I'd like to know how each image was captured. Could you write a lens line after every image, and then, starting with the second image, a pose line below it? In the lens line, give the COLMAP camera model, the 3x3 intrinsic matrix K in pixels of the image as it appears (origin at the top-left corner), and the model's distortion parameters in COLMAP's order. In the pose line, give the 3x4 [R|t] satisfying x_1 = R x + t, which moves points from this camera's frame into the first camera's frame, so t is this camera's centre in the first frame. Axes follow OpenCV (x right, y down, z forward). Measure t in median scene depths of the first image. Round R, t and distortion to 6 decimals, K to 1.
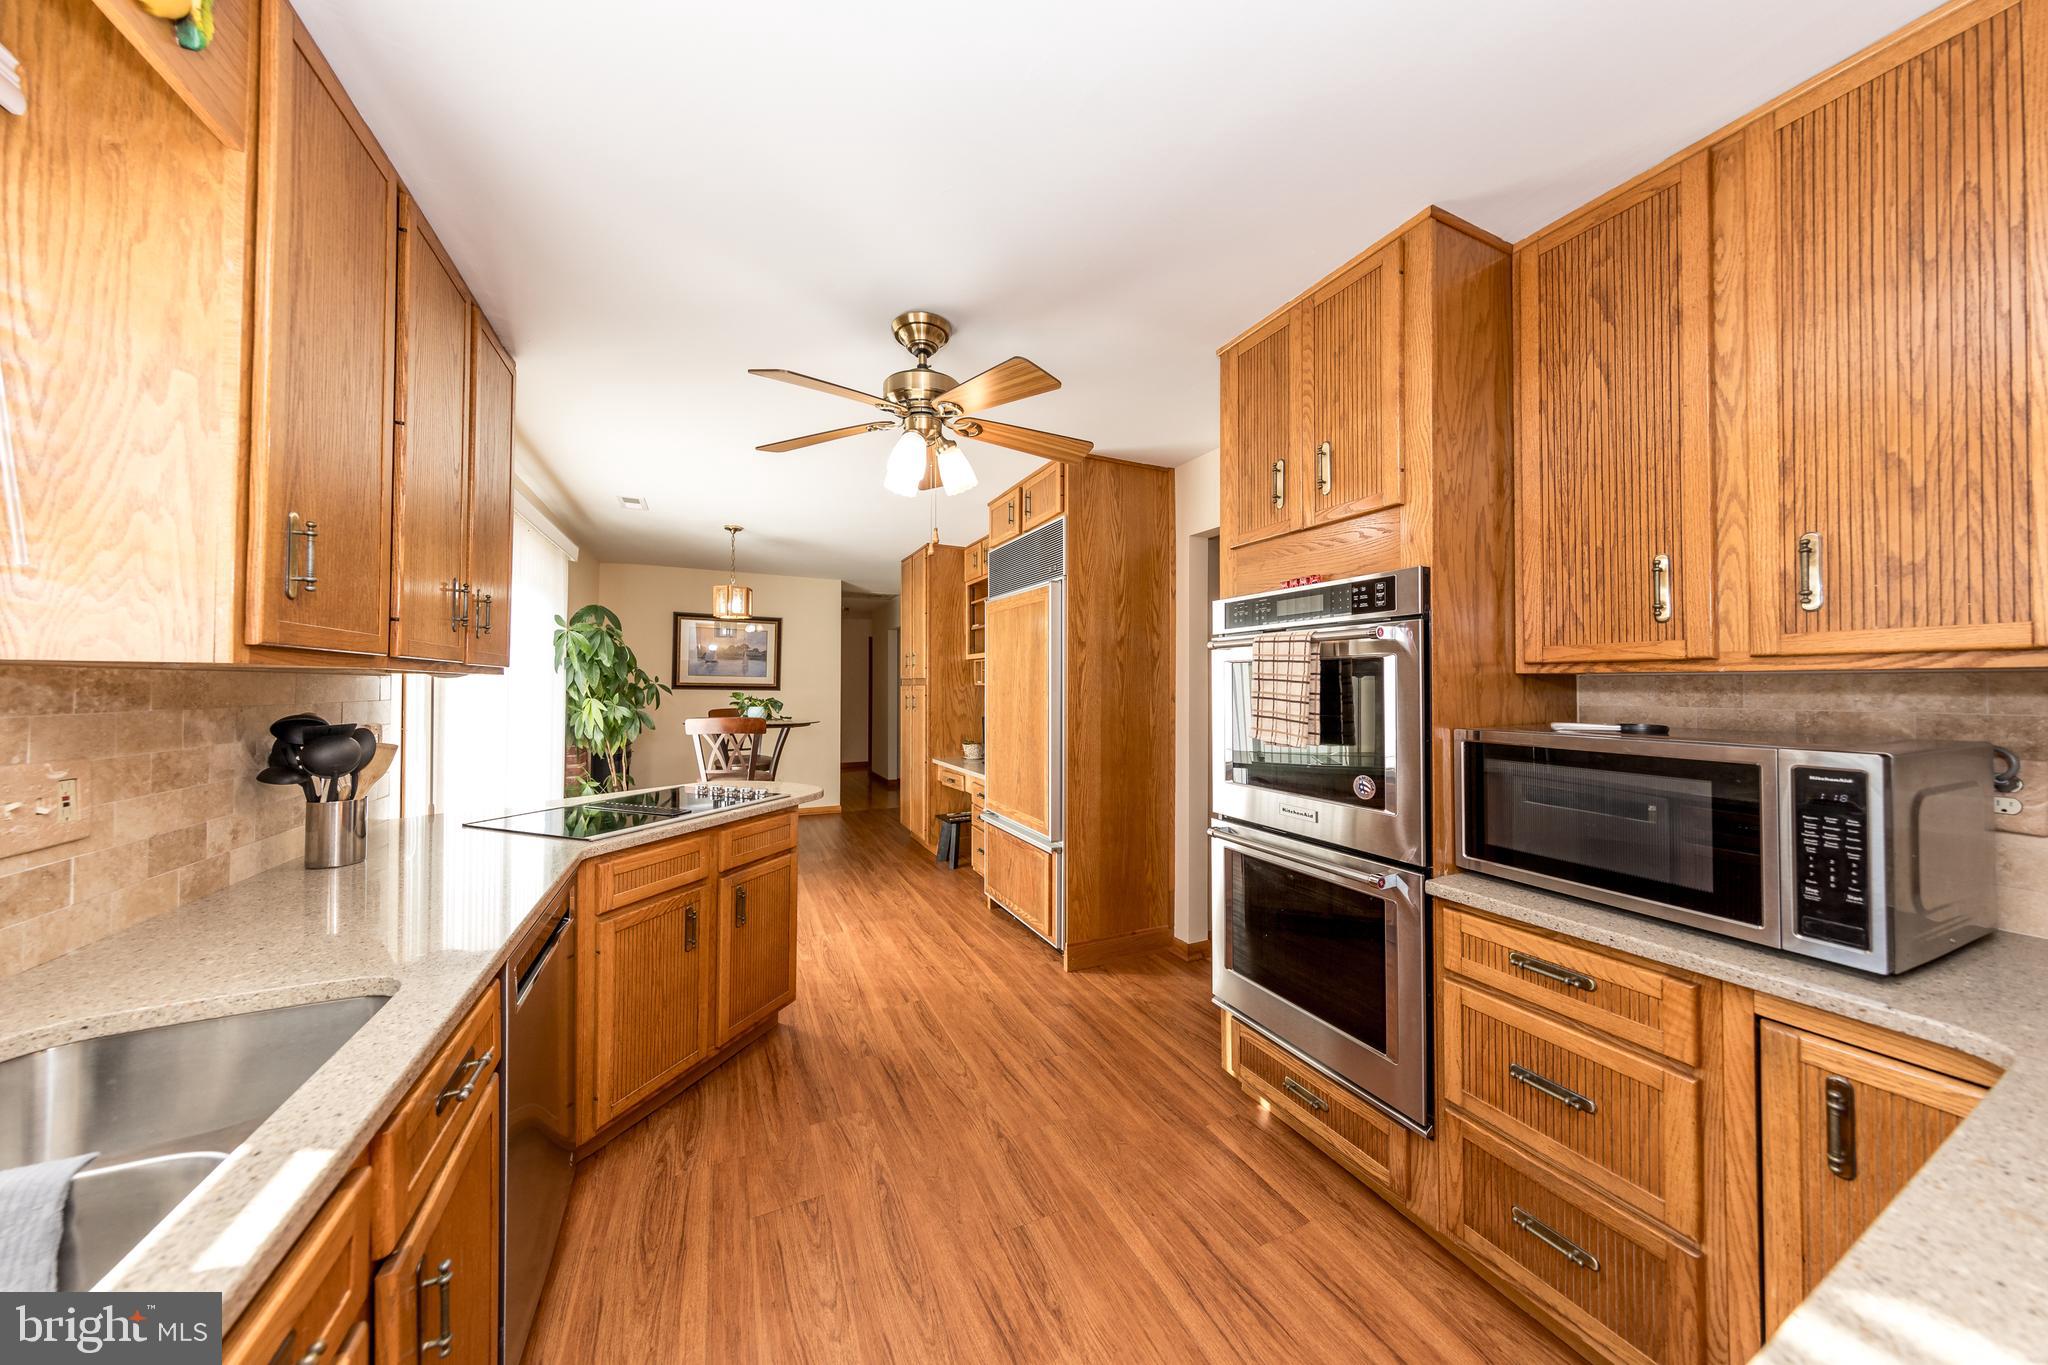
lens RADIAL K [[641.4, 0, 1037.6], [0, 641.4, 677.2], [0, 0, 1]] dist [0.000553, 0.000004]
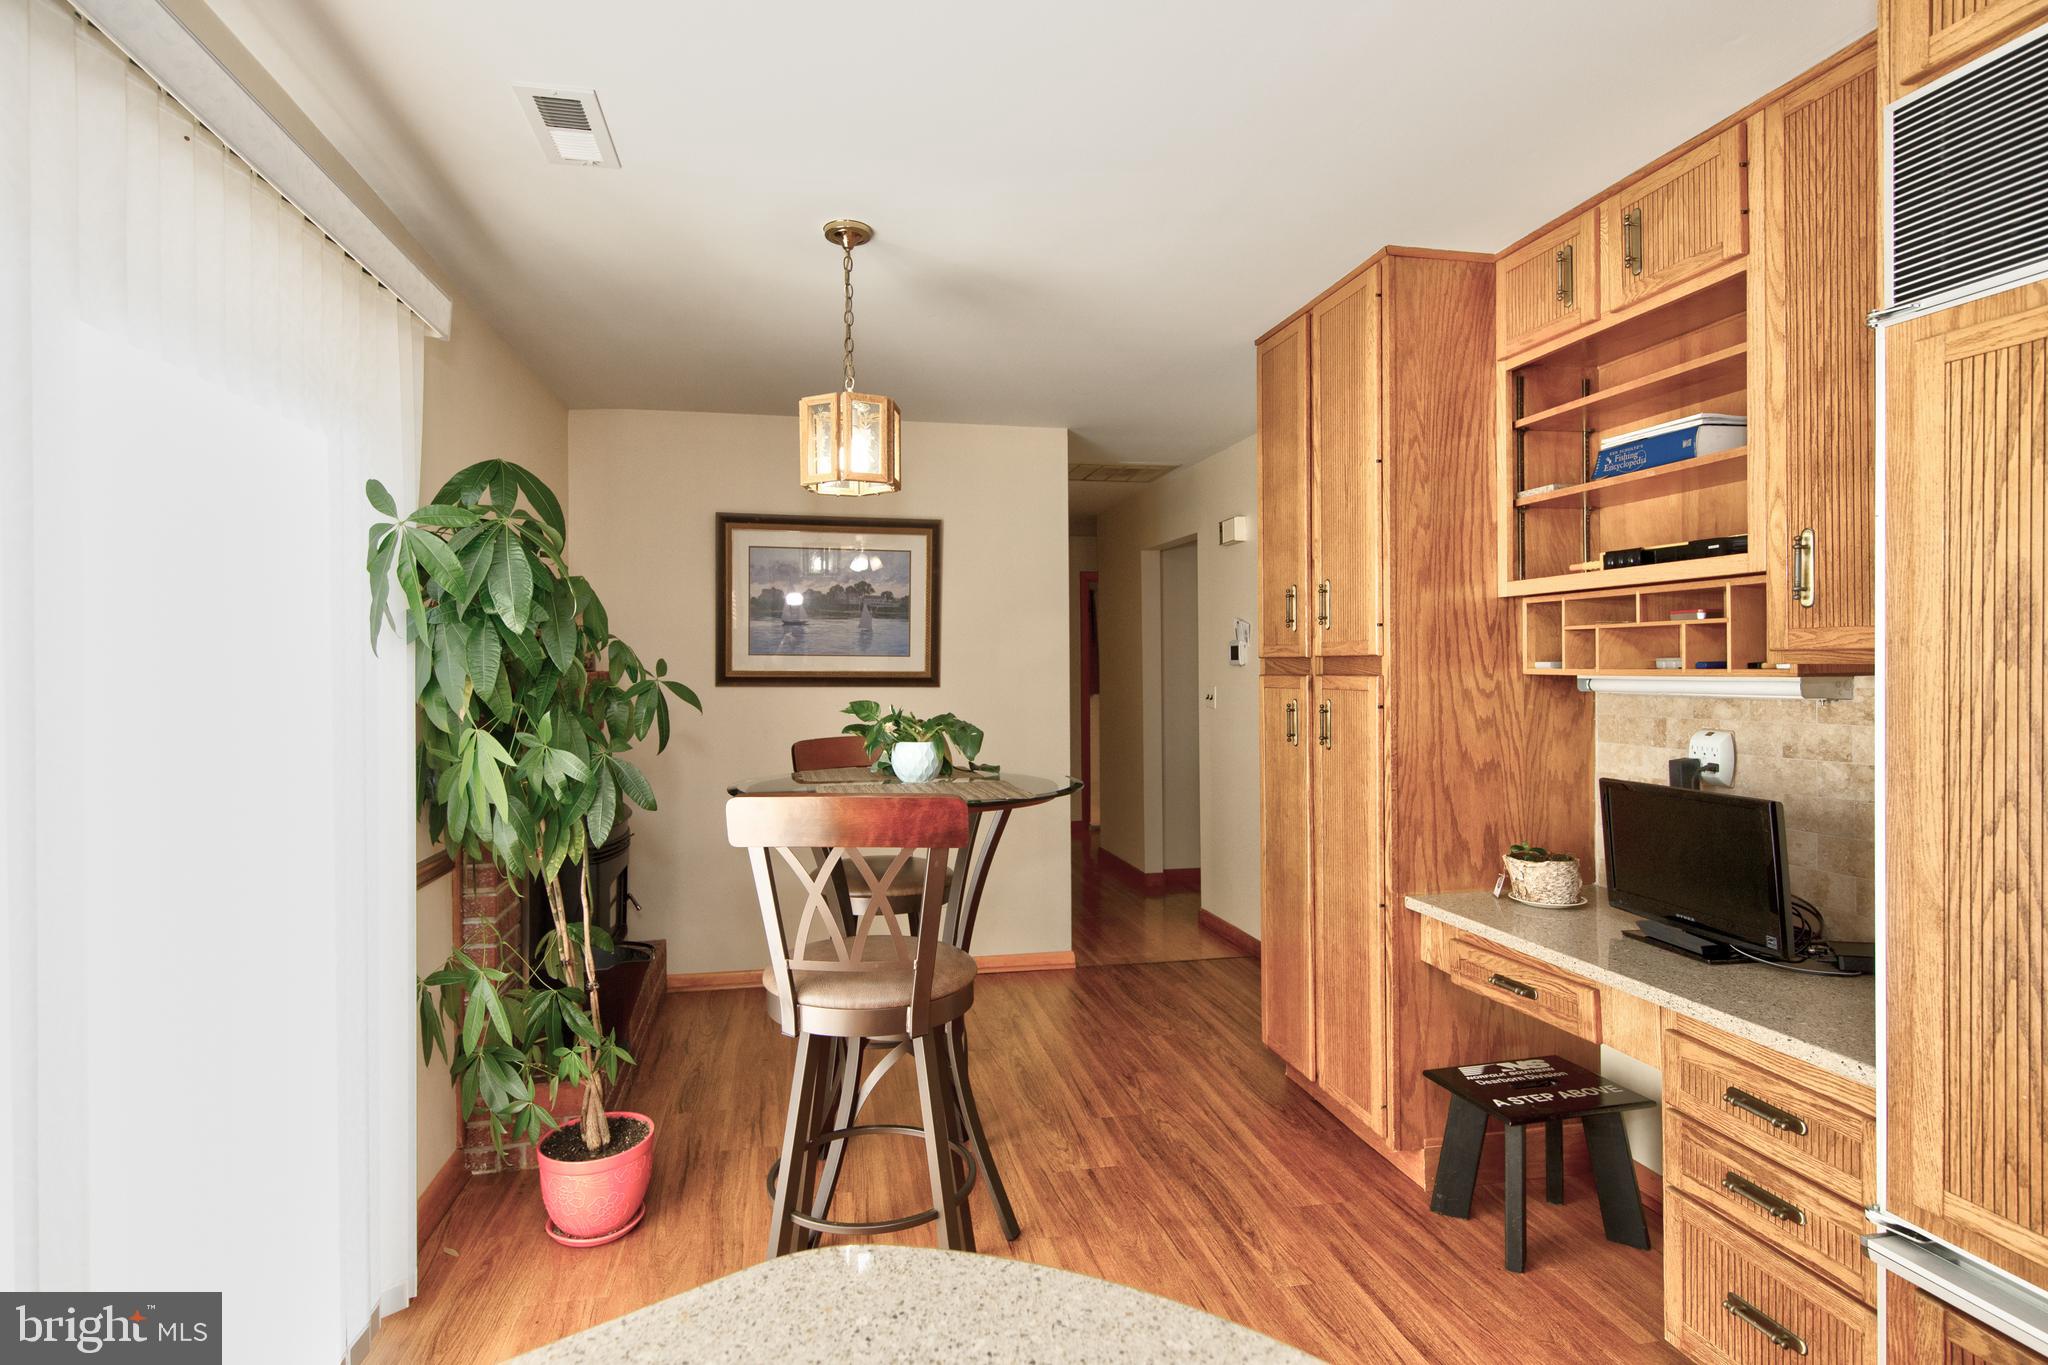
lens RADIAL K [[1030.4, 0, 1013.1], [0, 1030.4, 671.7], [0, 0, 1]] dist [0.000890, -0.000003]
pose [[0.966113, -0.007790, -0.258002, -0.230050], [0.013151, 0.999732, 0.019060, -0.002804], [0.257785, -0.021807, 0.965956, 0.447180]]
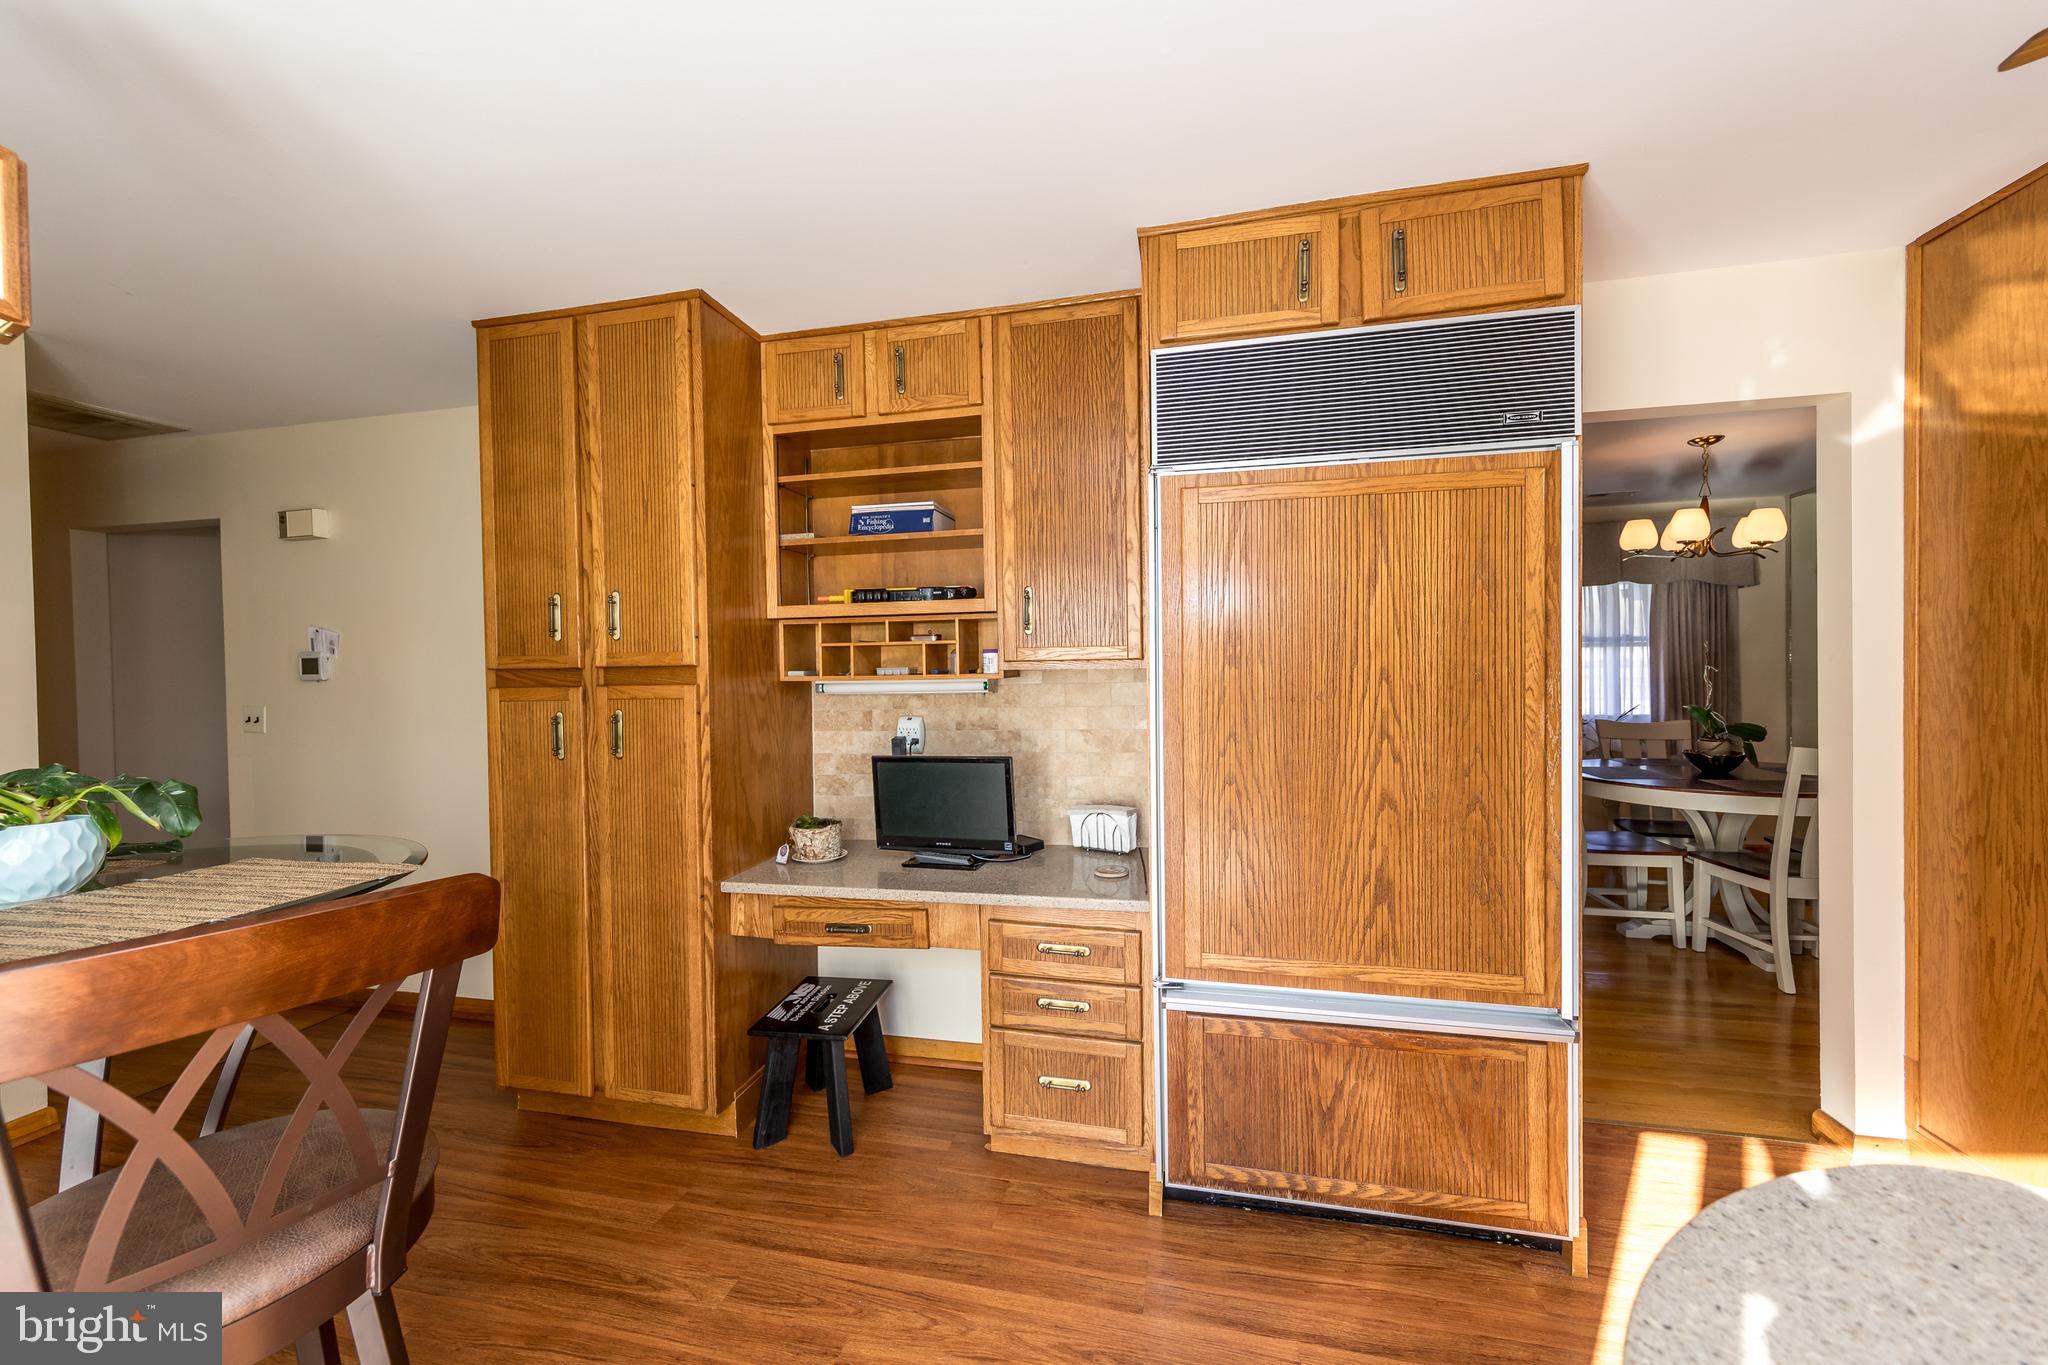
lens RADIAL K [[772.4, 0, 1016.9], [0, 772.4, 678.5], [0, 0, 1]] dist [0.004068, 0.000079]
pose [[0.637293, -0.022209, 0.770302, -0.411721], [0.006586, 0.999705, 0.023374, -0.000145], [-0.770594, -0.009823, 0.637251, 0.604954]]
